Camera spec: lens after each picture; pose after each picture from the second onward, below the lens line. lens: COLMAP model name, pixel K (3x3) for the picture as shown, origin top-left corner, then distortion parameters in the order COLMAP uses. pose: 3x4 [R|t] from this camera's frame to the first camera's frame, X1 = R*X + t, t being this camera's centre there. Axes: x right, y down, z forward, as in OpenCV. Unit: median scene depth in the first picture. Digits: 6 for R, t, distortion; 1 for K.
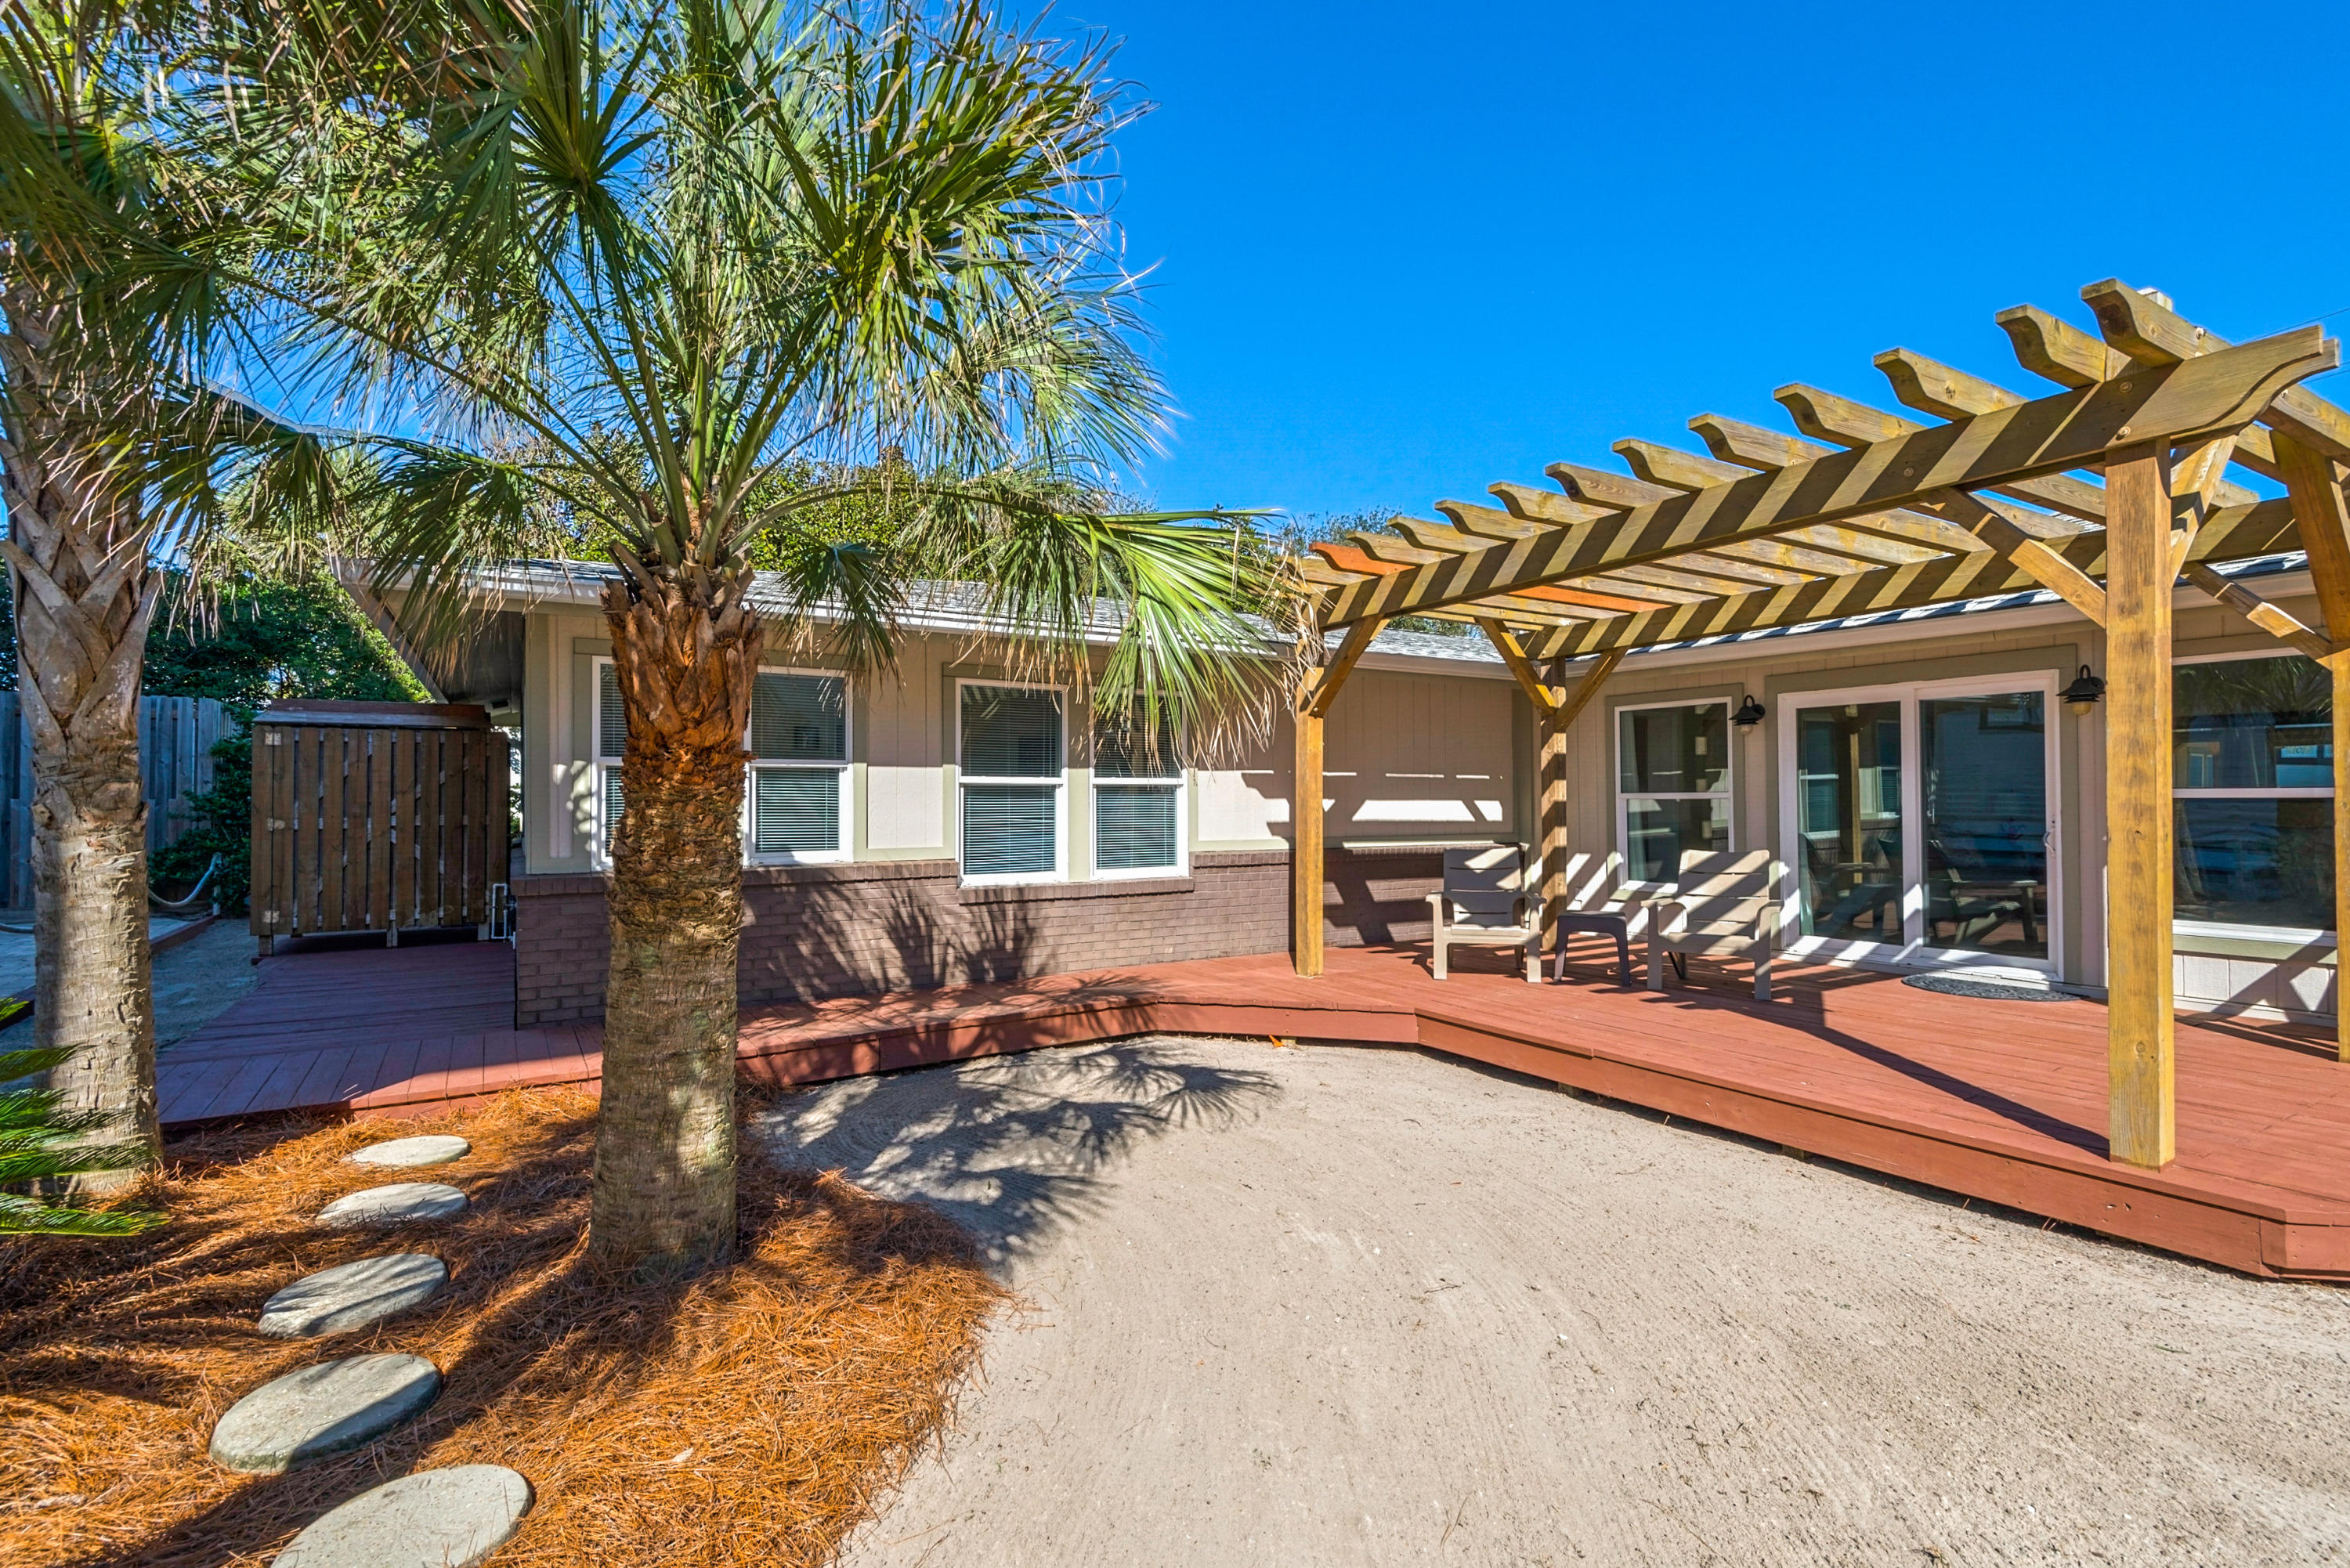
lens RADIAL K [[1098.0, 0, 1168.1], [0, 1098.0, 784.1], [0, 0, 1]] dist [0.009391, -0.000151]
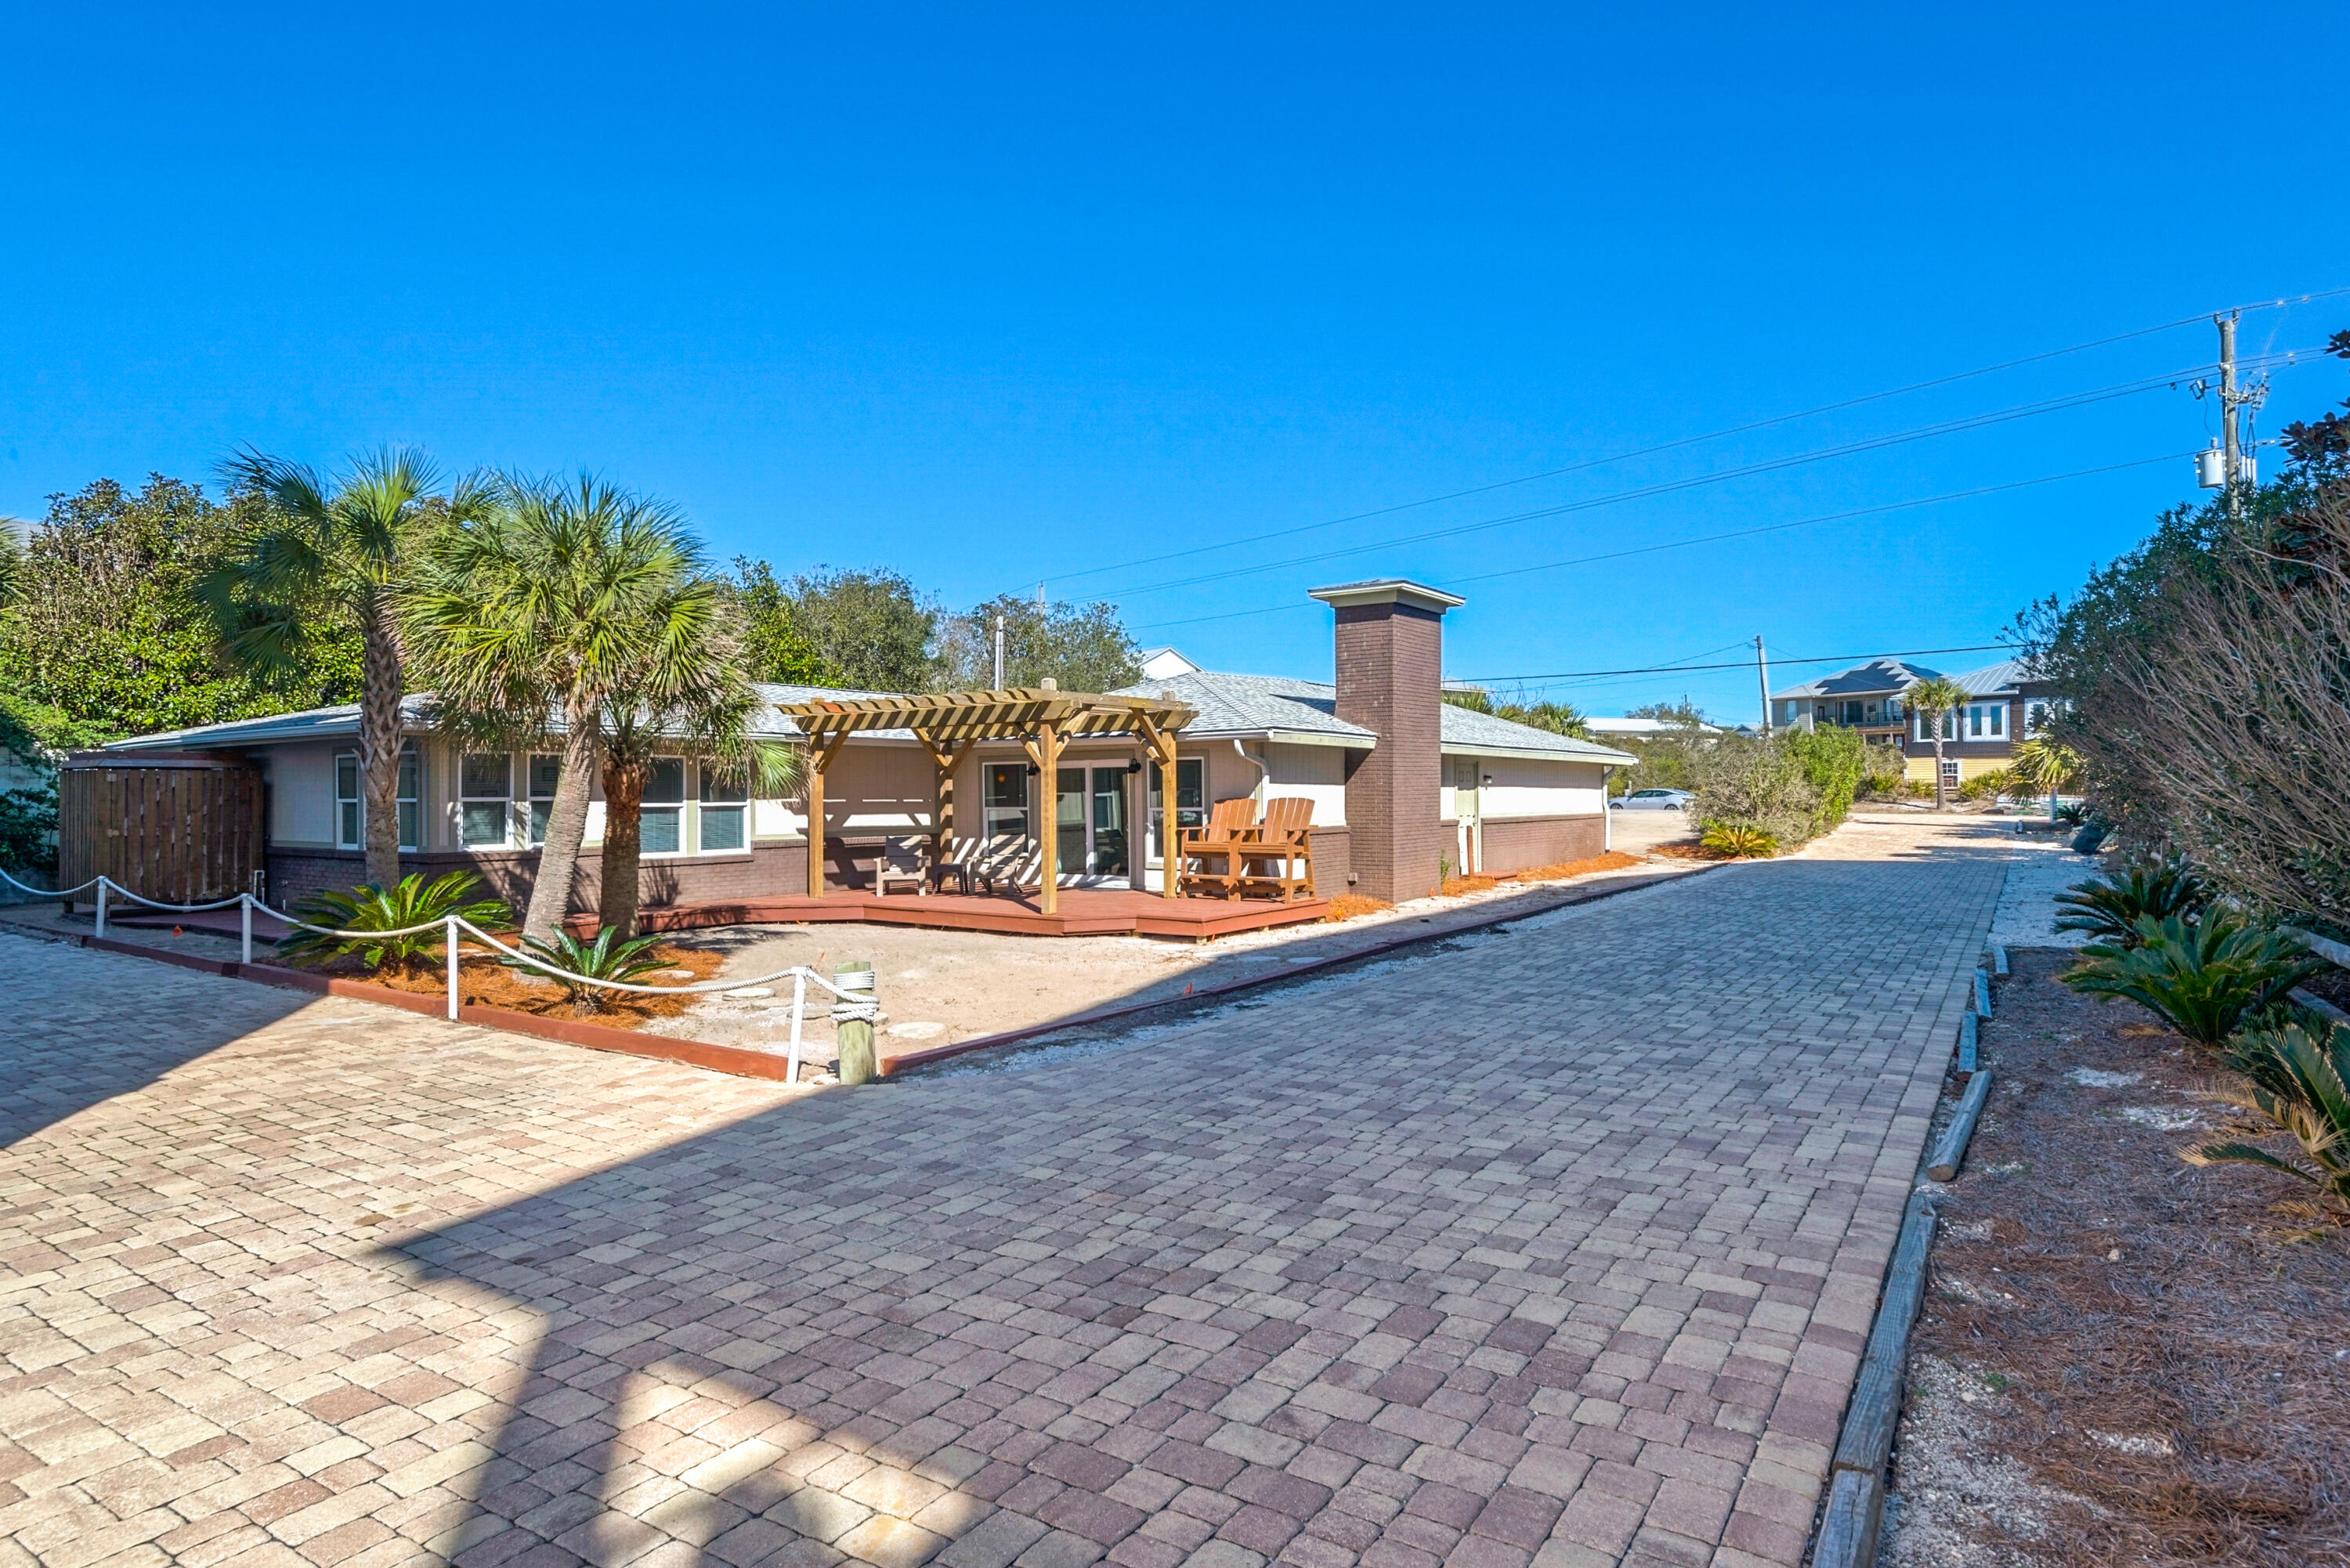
lens RADIAL K [[1263.2, 0, 1215.8], [0, 1263.2, 781.4], [0, 0, 1]] dist [0.025623, -0.000860]
pose [[0.911168, 0.002954, 0.412025, -0.171736], [-0.004291, 0.999988, 0.002320, -0.055605], [-0.412013, -0.003882, 0.911170, -1.508070]]
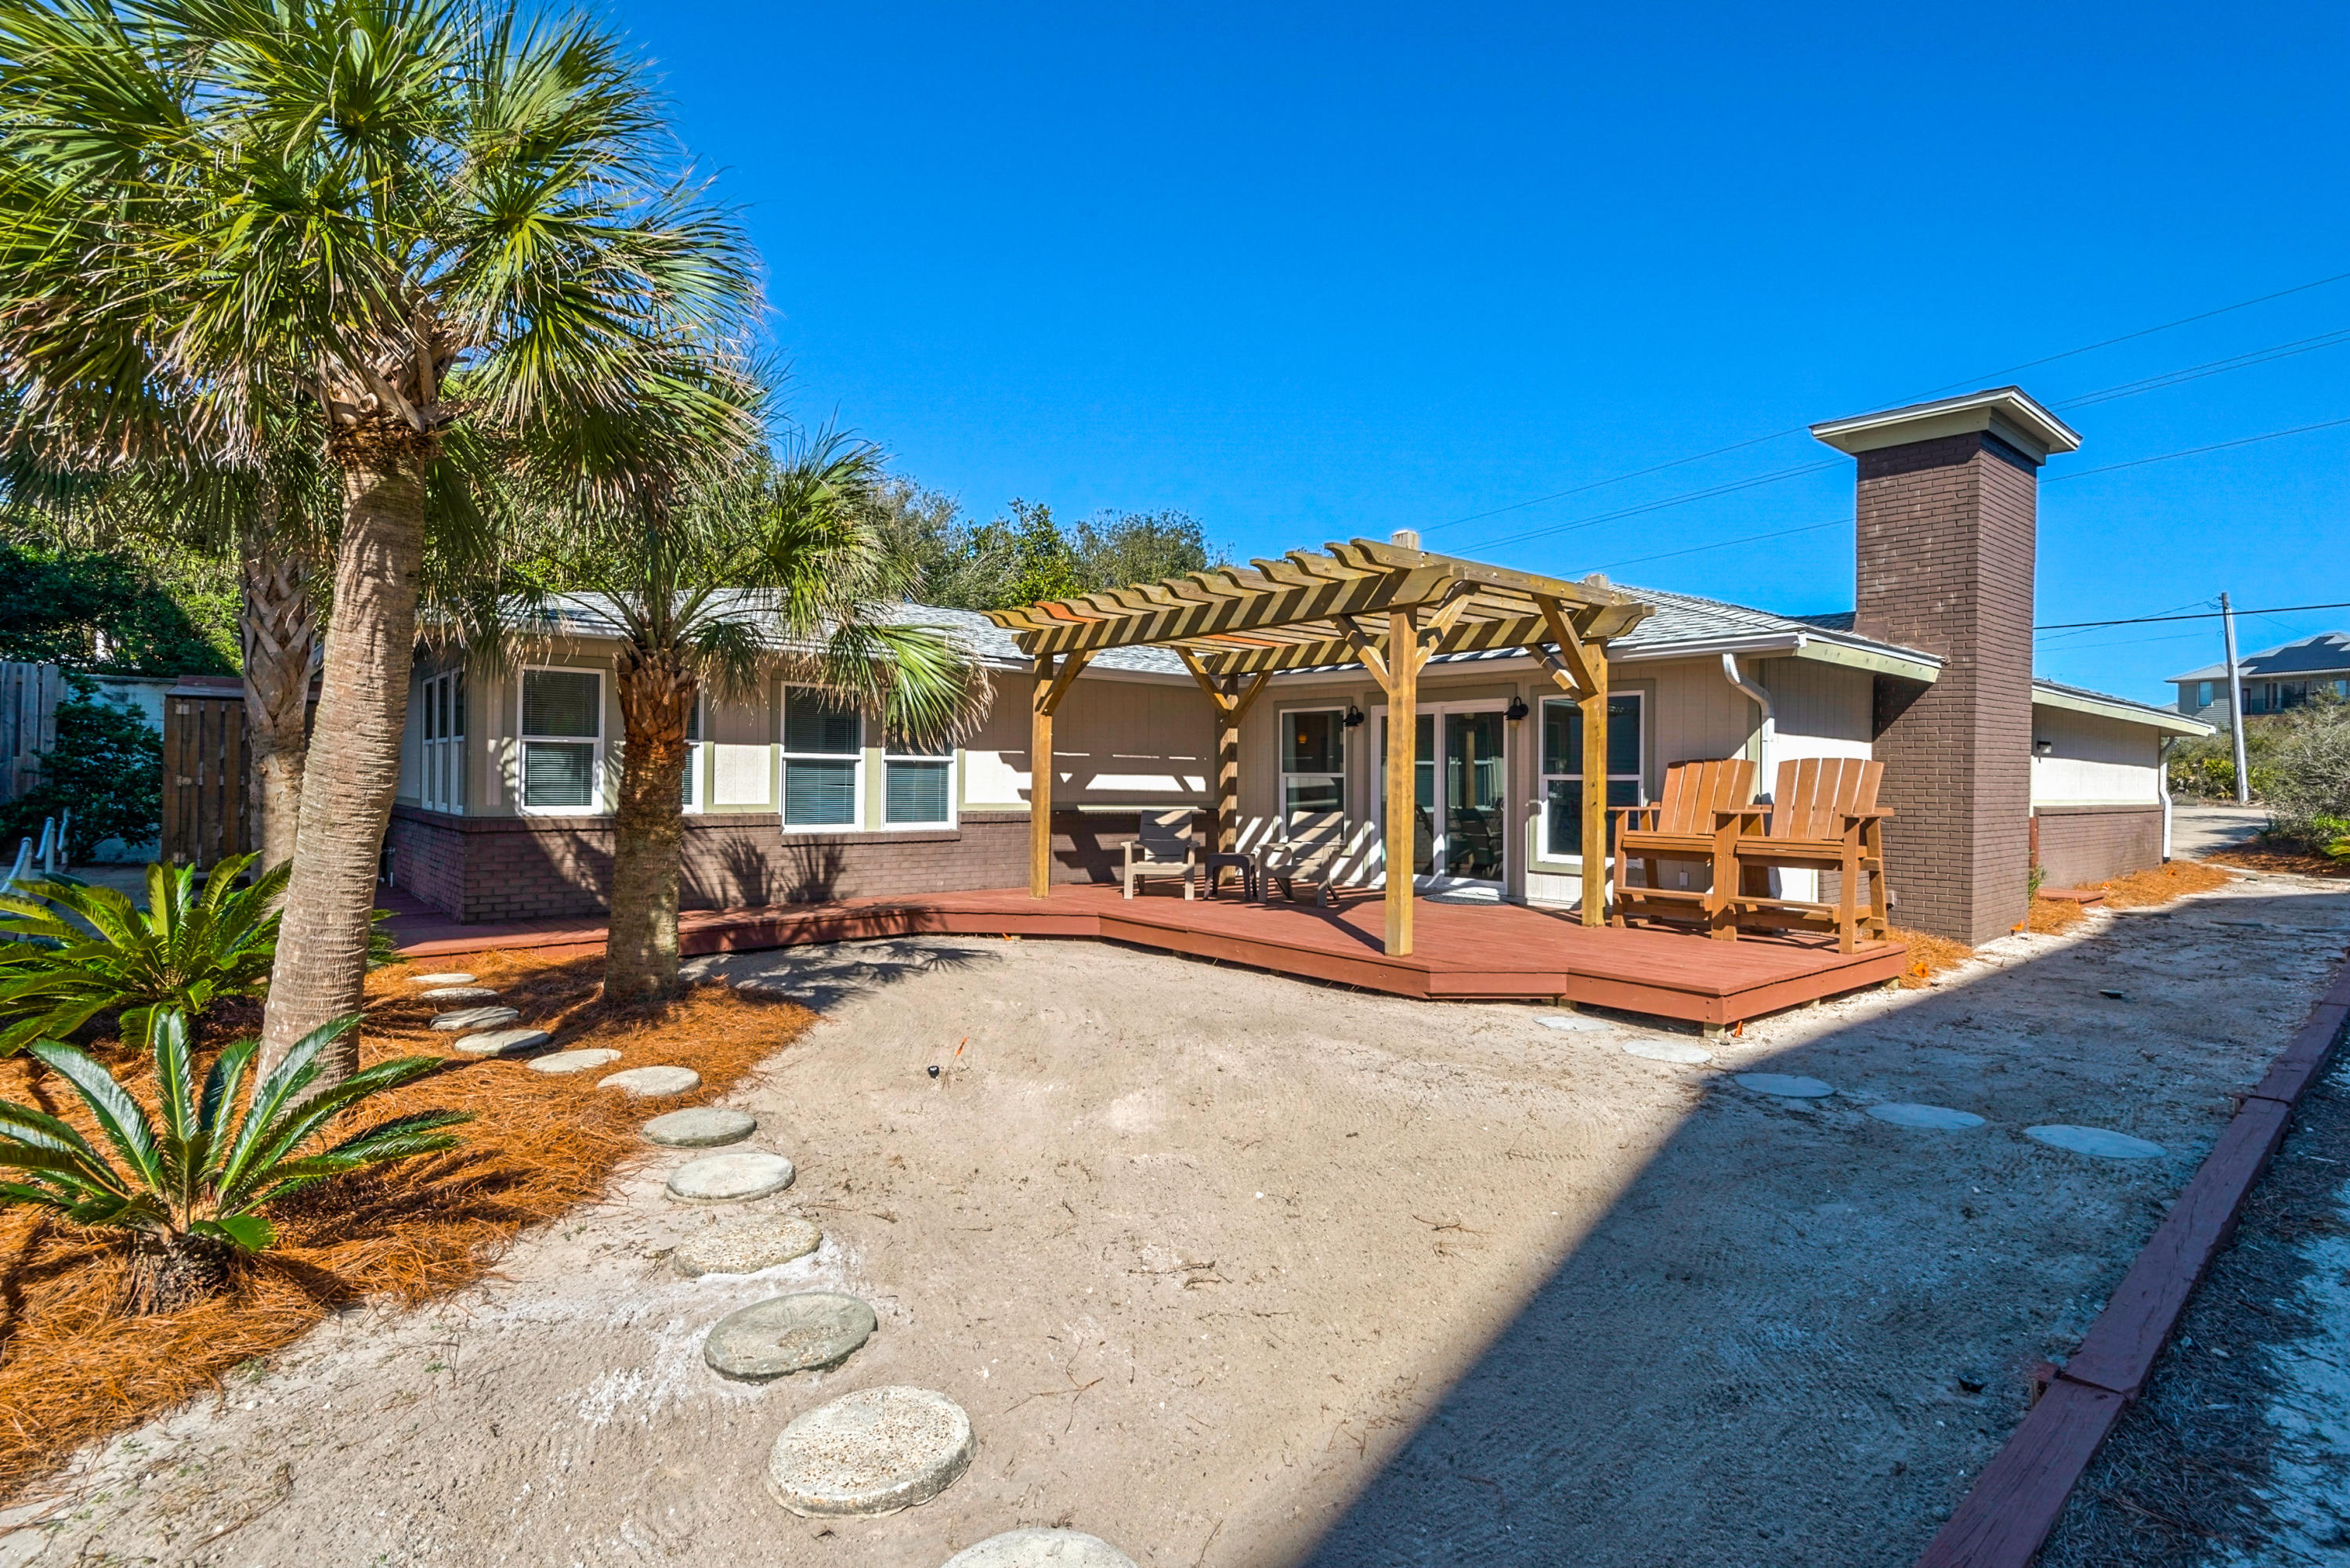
lens RADIAL K [[1179.0, 0, 1184.7], [0, 1179.0, 767.4], [0, 0, 1]] dist [0.019989, -0.013409]
pose [[0.986279, 0.016384, 0.164273, 0.062134], [-0.017672, 0.999823, 0.006382, -0.006583], [-0.164140, -0.009198, 0.986394, -0.534549]]
